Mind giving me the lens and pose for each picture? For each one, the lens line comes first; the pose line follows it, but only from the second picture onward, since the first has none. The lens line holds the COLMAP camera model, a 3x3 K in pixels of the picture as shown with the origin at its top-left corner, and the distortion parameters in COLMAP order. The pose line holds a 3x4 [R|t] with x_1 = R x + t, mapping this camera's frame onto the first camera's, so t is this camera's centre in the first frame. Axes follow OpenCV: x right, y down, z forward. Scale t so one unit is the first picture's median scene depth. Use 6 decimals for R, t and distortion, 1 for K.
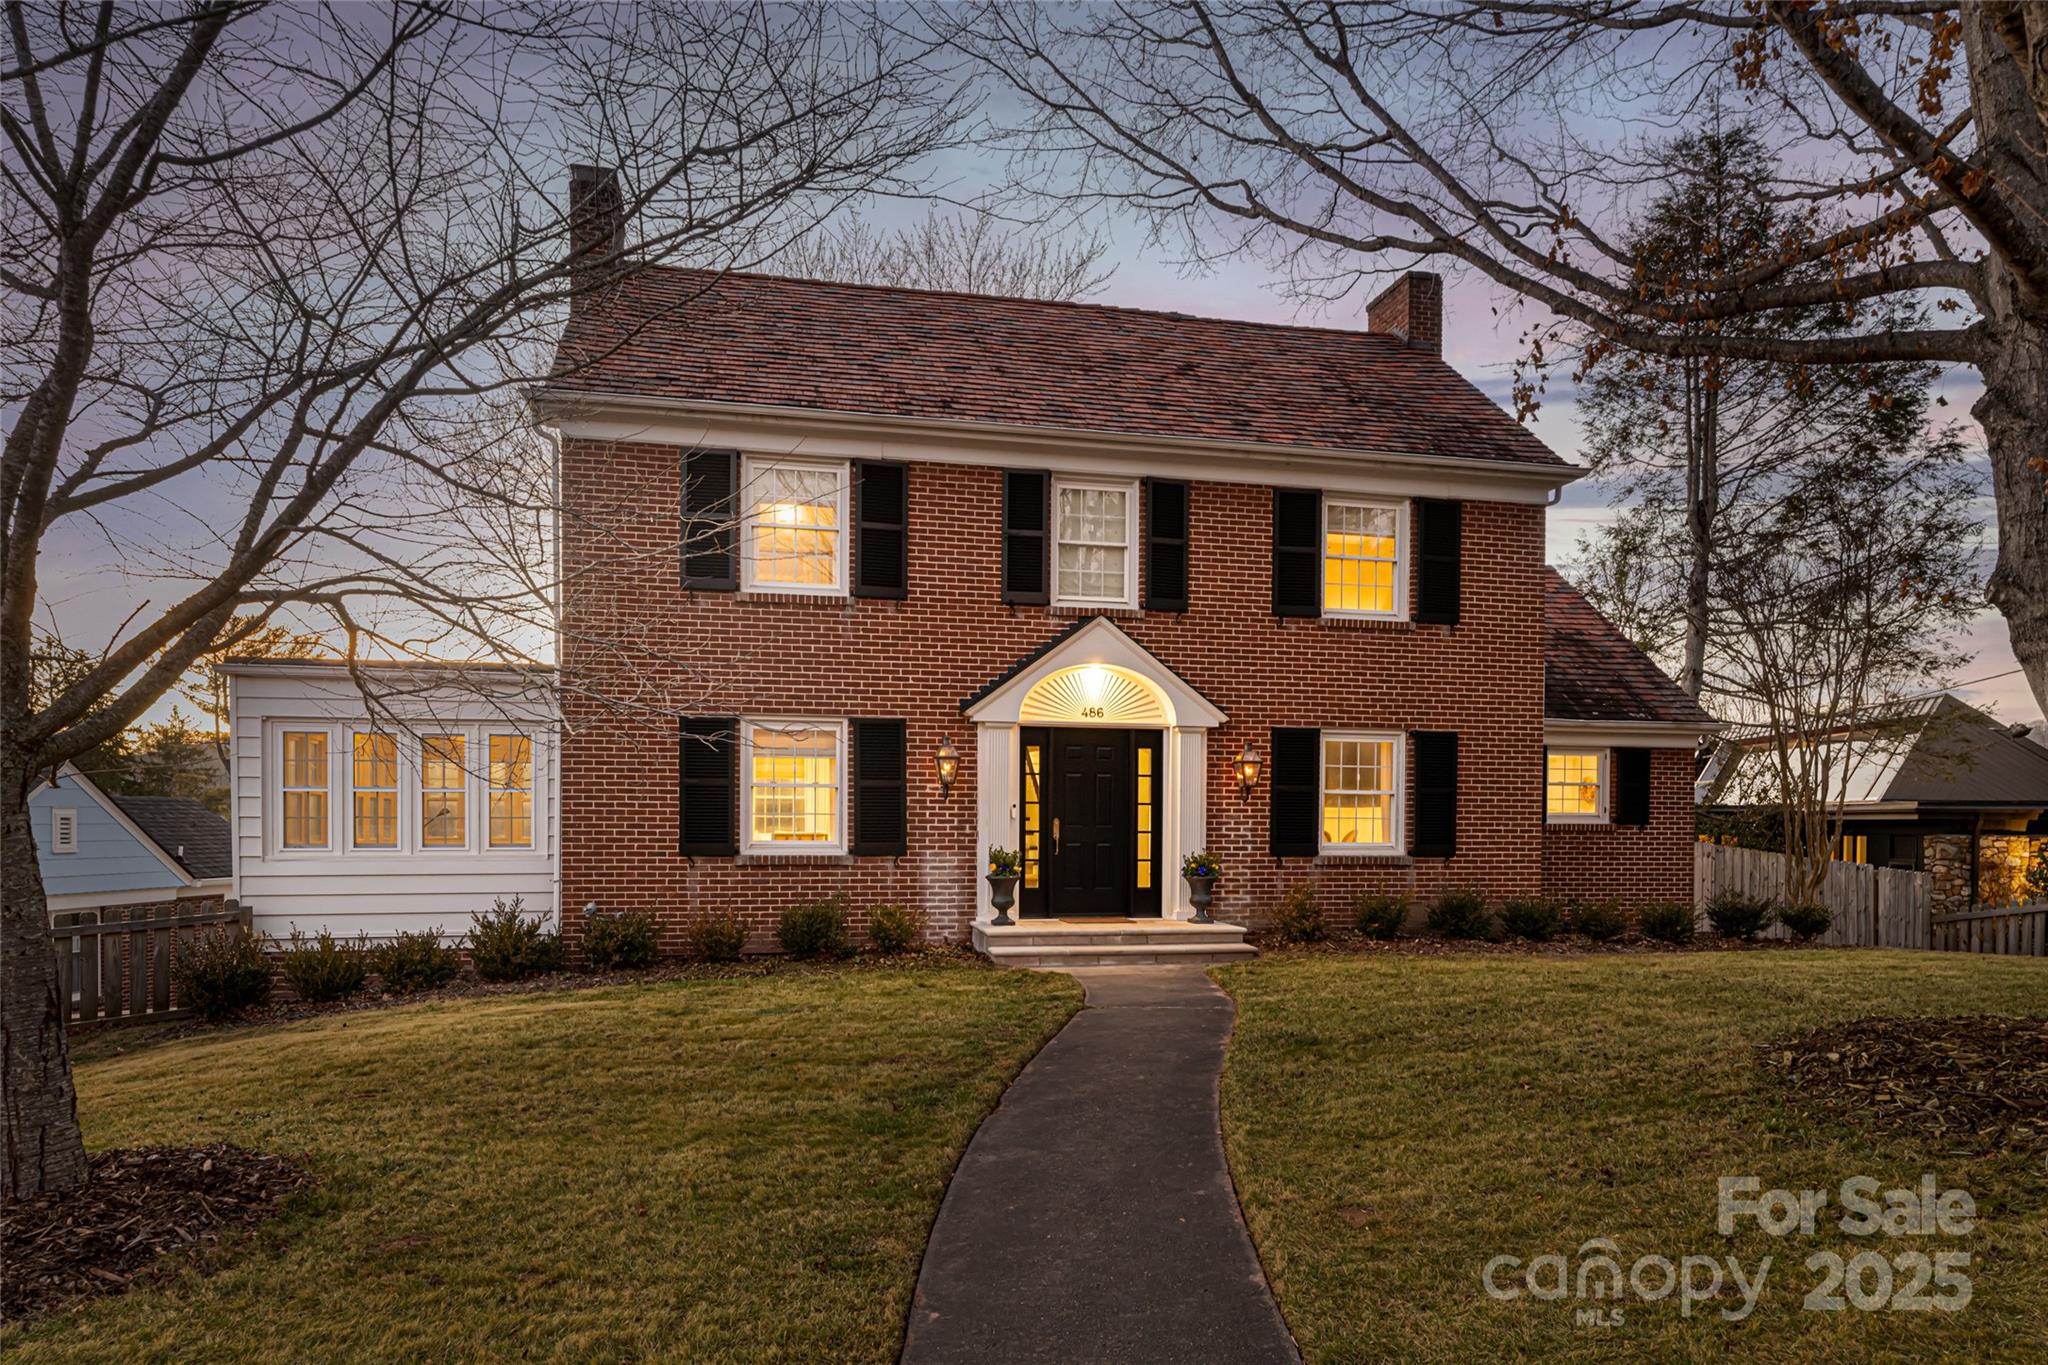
lens RADIAL K [[1194.8, 0, 1025.1], [0, 1194.8, 769.5], [0, 0, 1]] dist [0.000614, 0.001823]
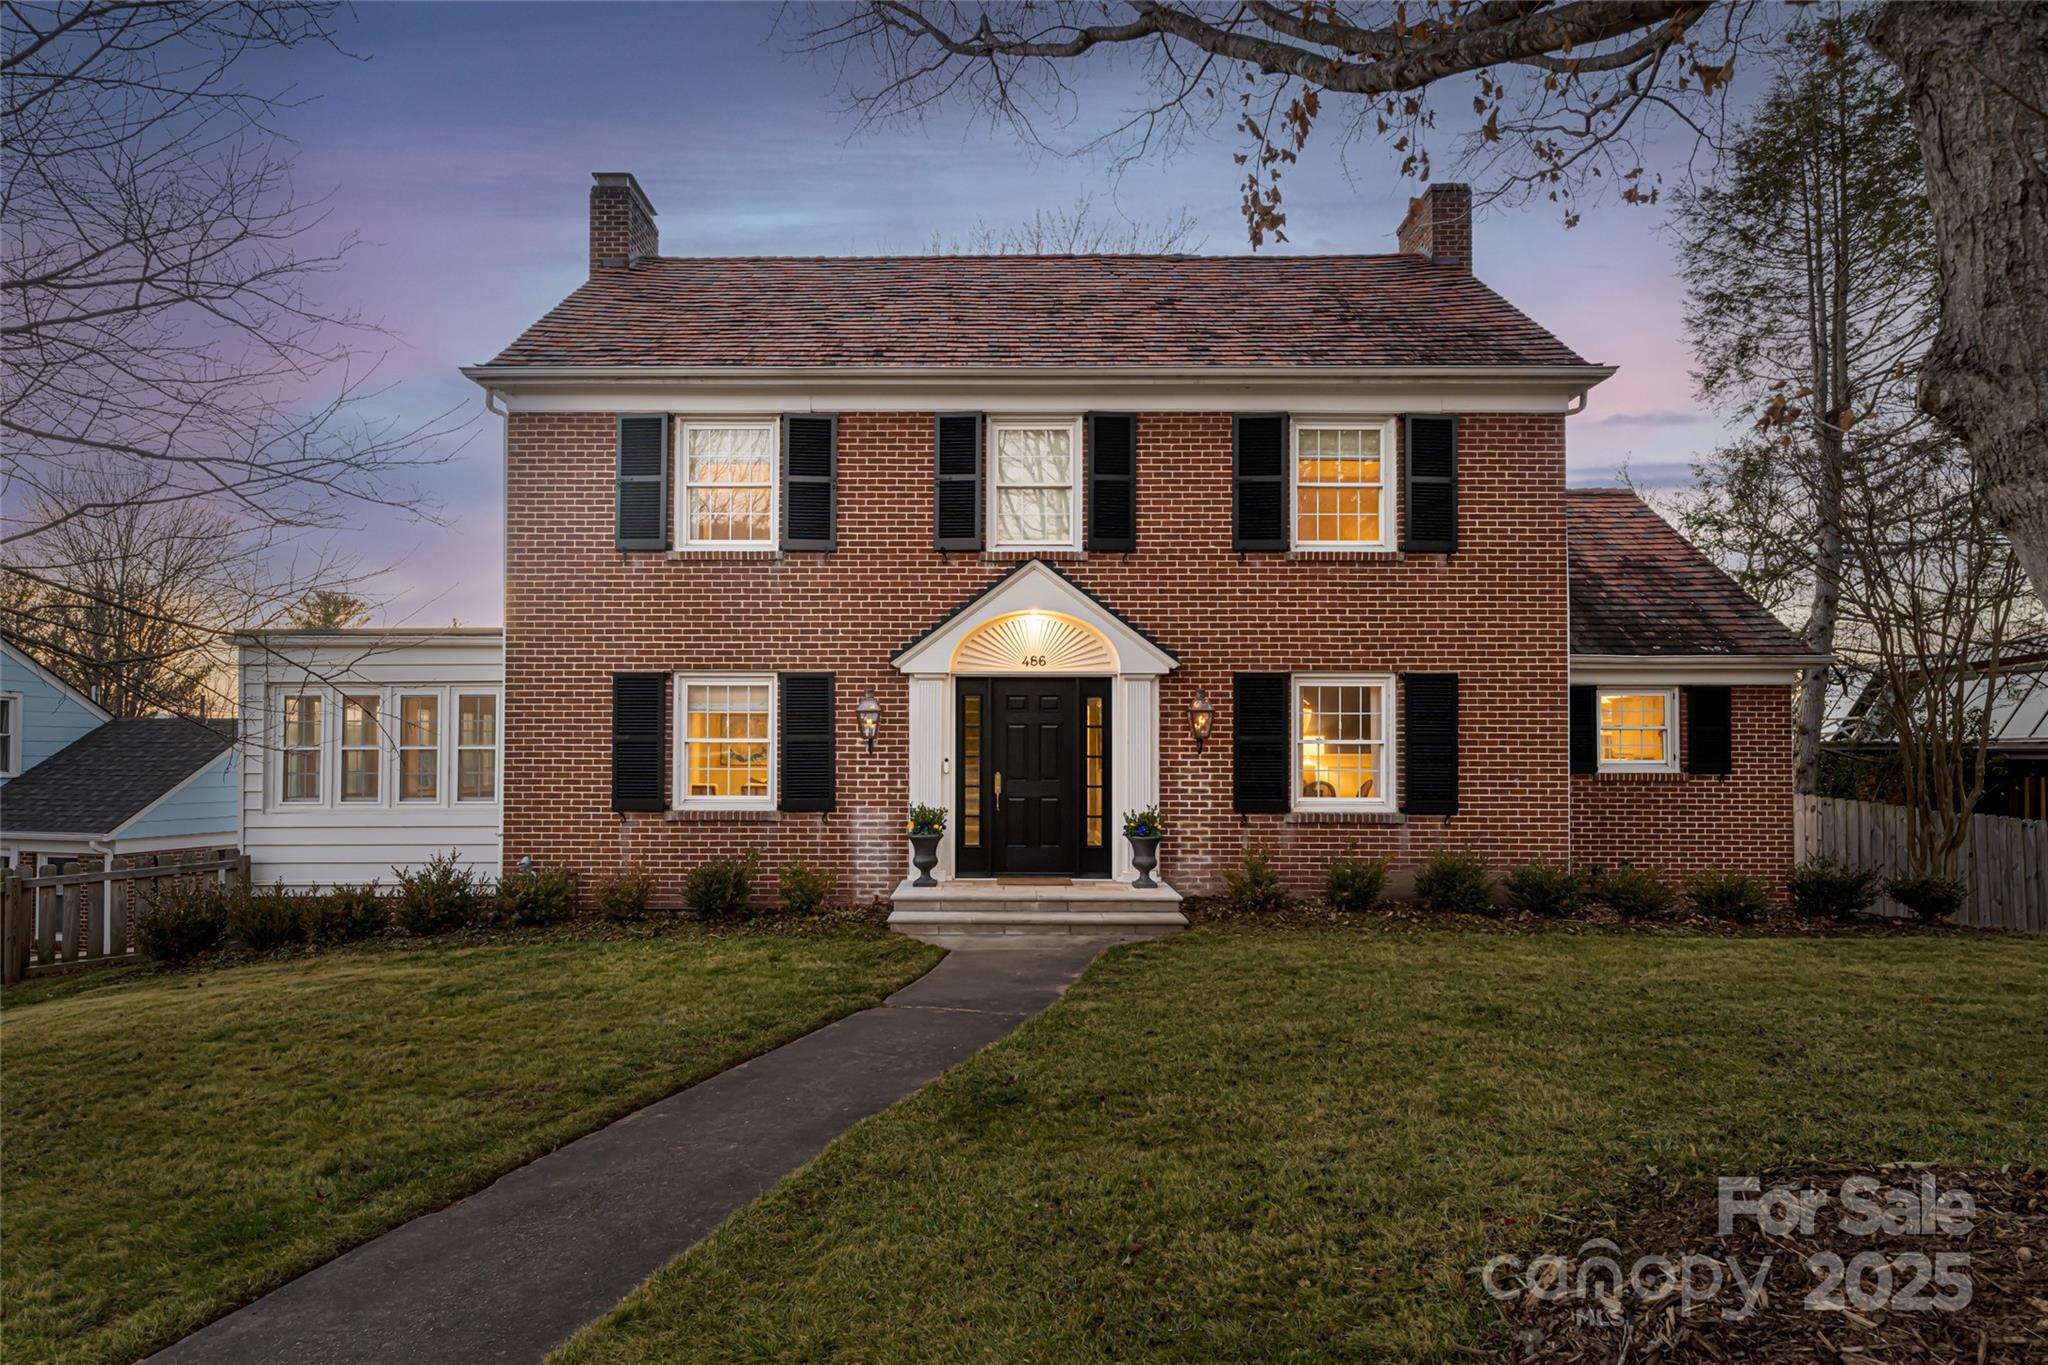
lens RADIAL K [[1005.9, 0, 1024.0], [0, 1005.9, 682.5], [0, 0, 1]] dist [0.001239, 0.000028]
pose [[0.976741, -0.018394, -0.213630, 0.218480], [0.012918, 0.999552, -0.027001, -0.008973], [0.214031, 0.023613, 0.976541, 0.213119]]
